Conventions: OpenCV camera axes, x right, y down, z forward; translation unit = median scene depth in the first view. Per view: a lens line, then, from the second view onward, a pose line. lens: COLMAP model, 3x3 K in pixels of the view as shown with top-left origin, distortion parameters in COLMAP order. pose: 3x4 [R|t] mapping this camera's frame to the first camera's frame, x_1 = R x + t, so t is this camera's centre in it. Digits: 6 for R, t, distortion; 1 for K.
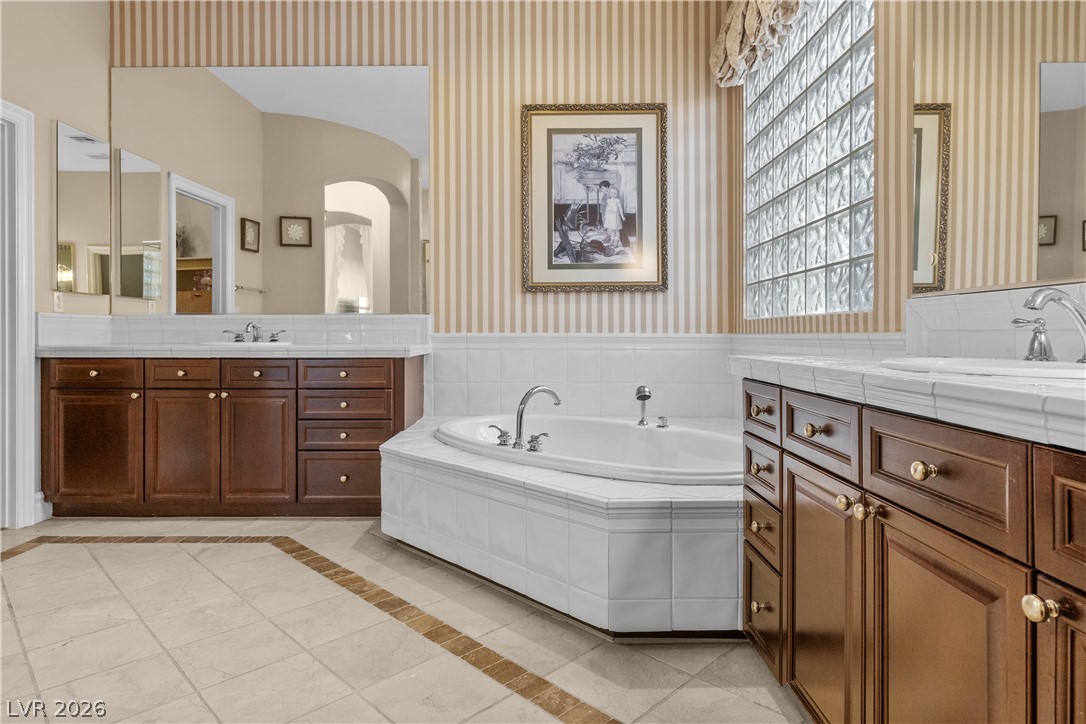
lens RADIAL K [[620.6, 0, 543.7], [0, 620.6, 351.0], [0, 0, 1]] dist [0.000871, -0.000167]
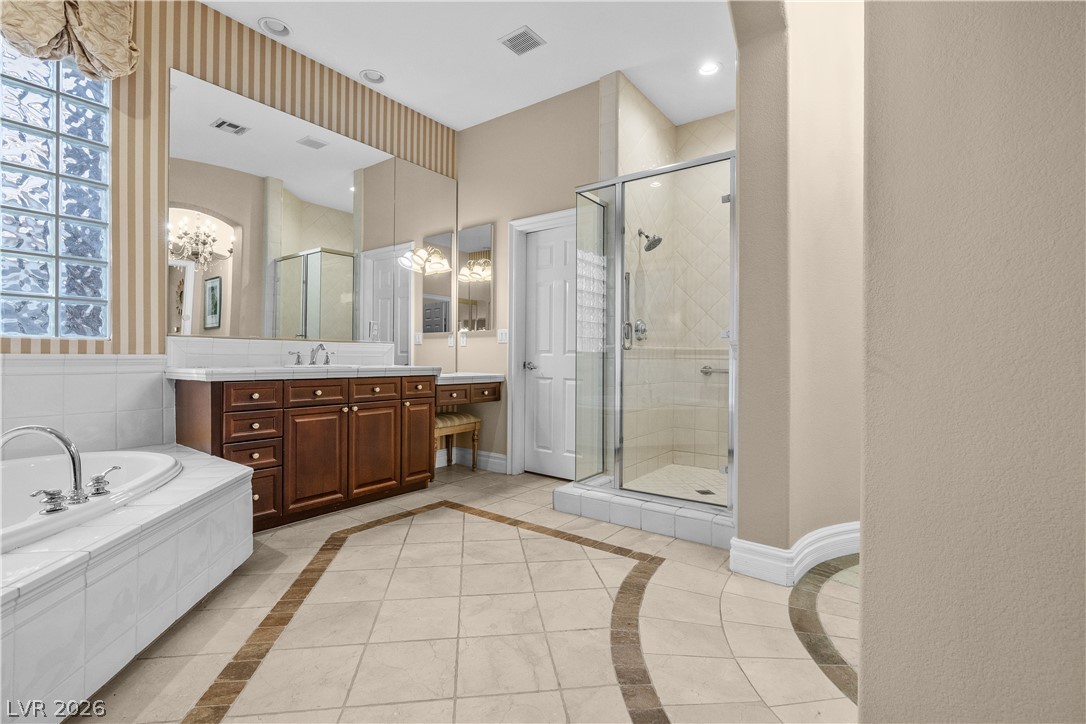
lens RADIAL K [[489.1, 0, 542.4], [0, 489.1, 356.9], [0, 0, 1]] dist [-0.003994, 0.000665]
pose [[-0.807248, -0.006787, 0.590174, -1.143139], [-0.000848, 0.999946, 0.010340, -0.042465], [-0.590212, 0.007847, -0.807210, 1.505429]]
